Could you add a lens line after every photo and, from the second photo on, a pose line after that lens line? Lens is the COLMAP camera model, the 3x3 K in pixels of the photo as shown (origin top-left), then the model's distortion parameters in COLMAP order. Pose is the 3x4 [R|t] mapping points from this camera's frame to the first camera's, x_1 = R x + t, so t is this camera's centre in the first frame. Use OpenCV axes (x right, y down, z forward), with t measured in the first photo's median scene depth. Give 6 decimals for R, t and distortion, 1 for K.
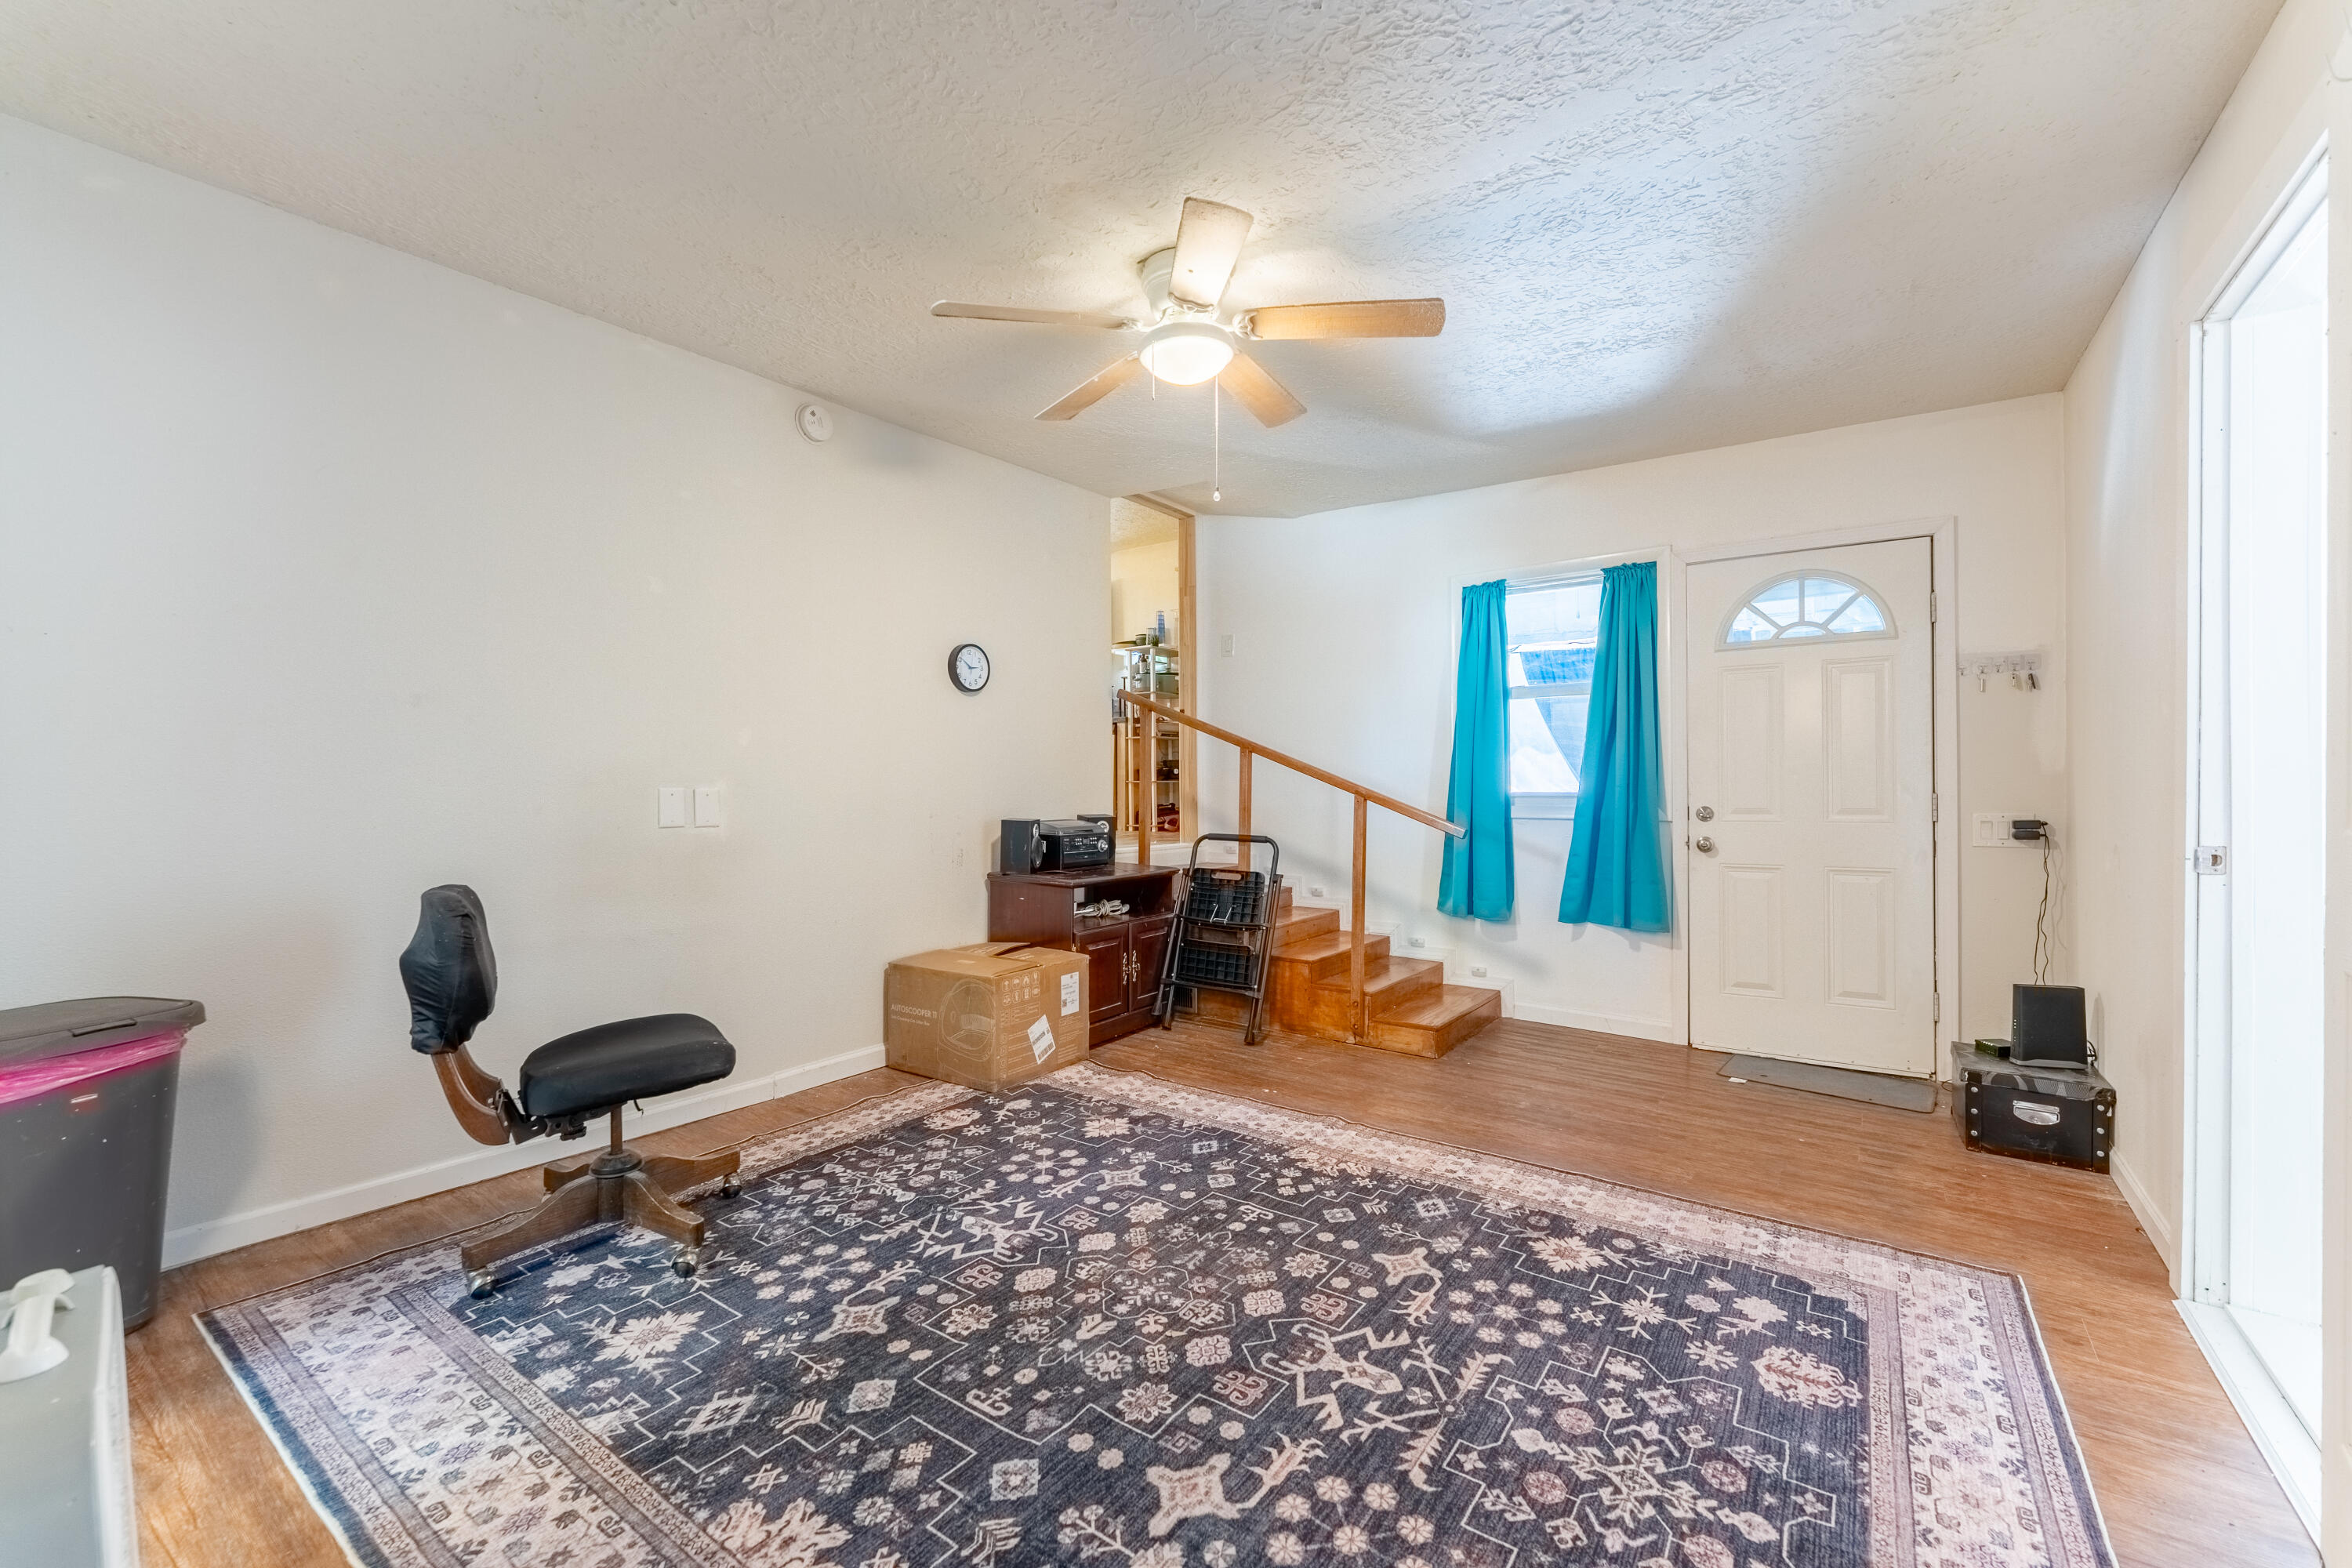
lens RADIAL K [[956.7, 0, 1164.7], [0, 956.7, 786.0], [0, 0, 1]] dist [0.002416, -0.000707]
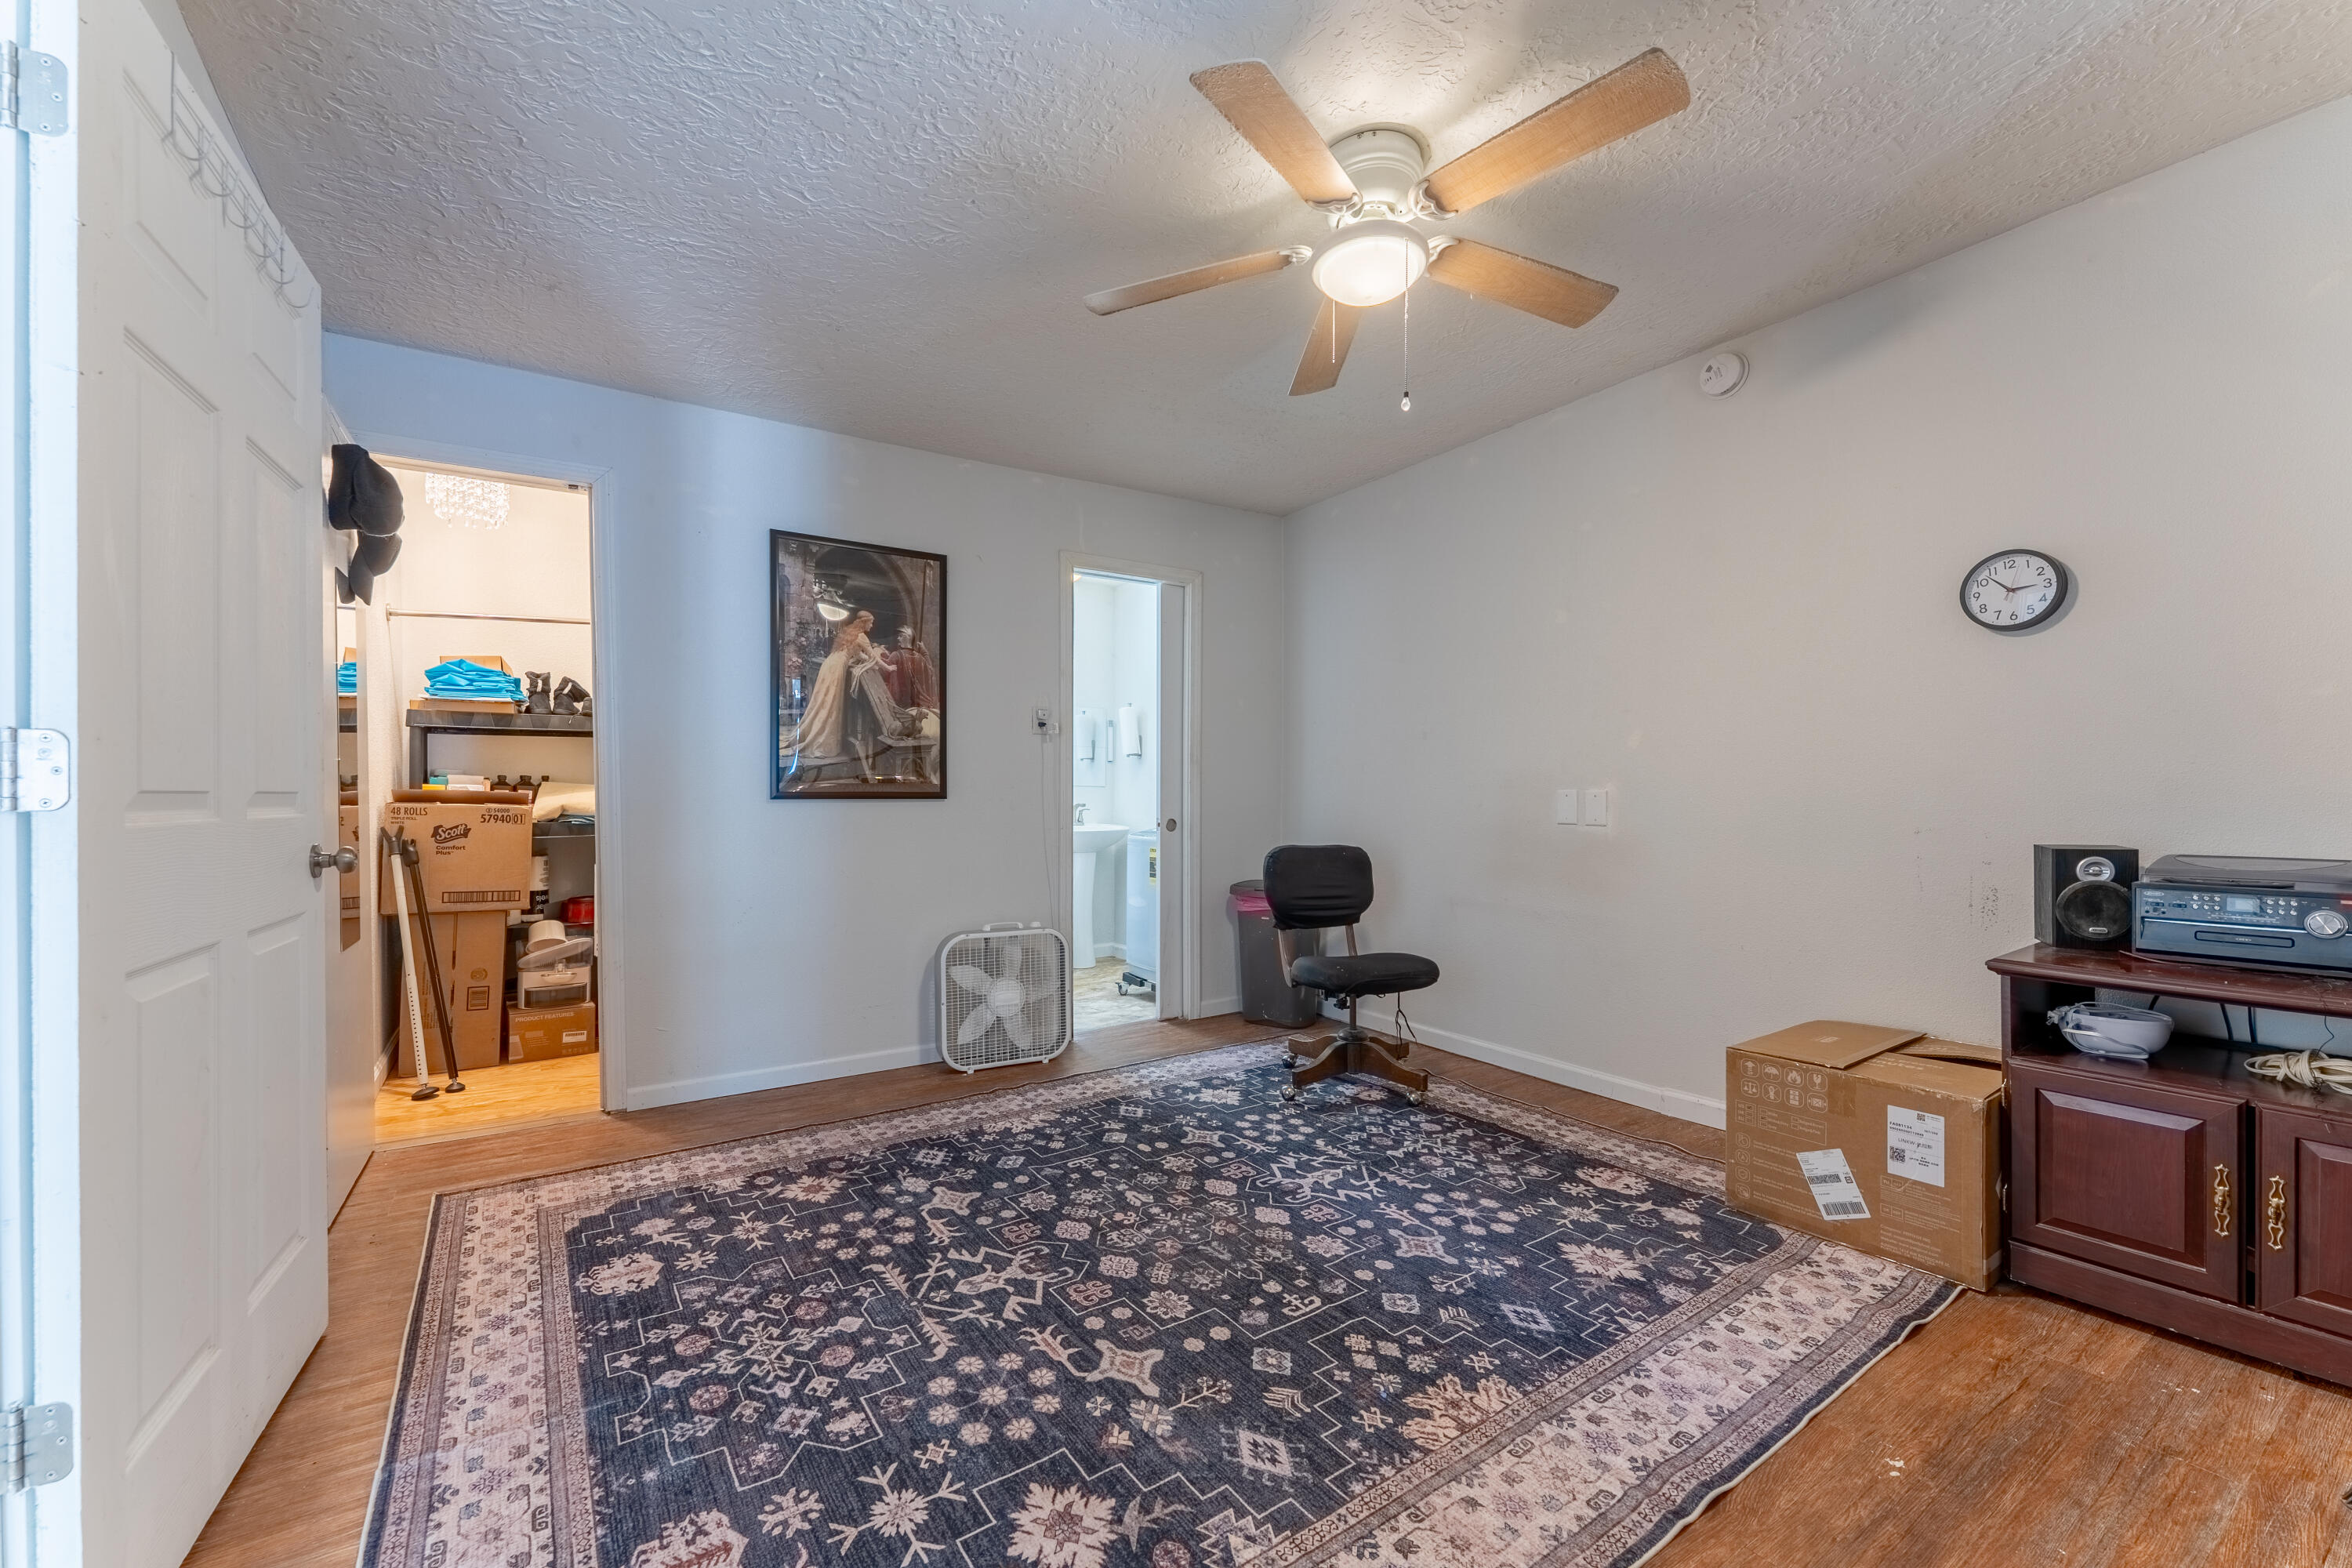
lens RADIAL K [[956.7, 0, 1168.6], [0, 956.7, 790.7], [0, 0, 1]] dist [0.002416, -0.000707]
pose [[-0.337573, -0.002030, -0.941297, 1.090419], [-0.000976, 0.999998, -0.001806, 0.008342], [0.941299, 0.000309, -0.337574, 1.408430]]
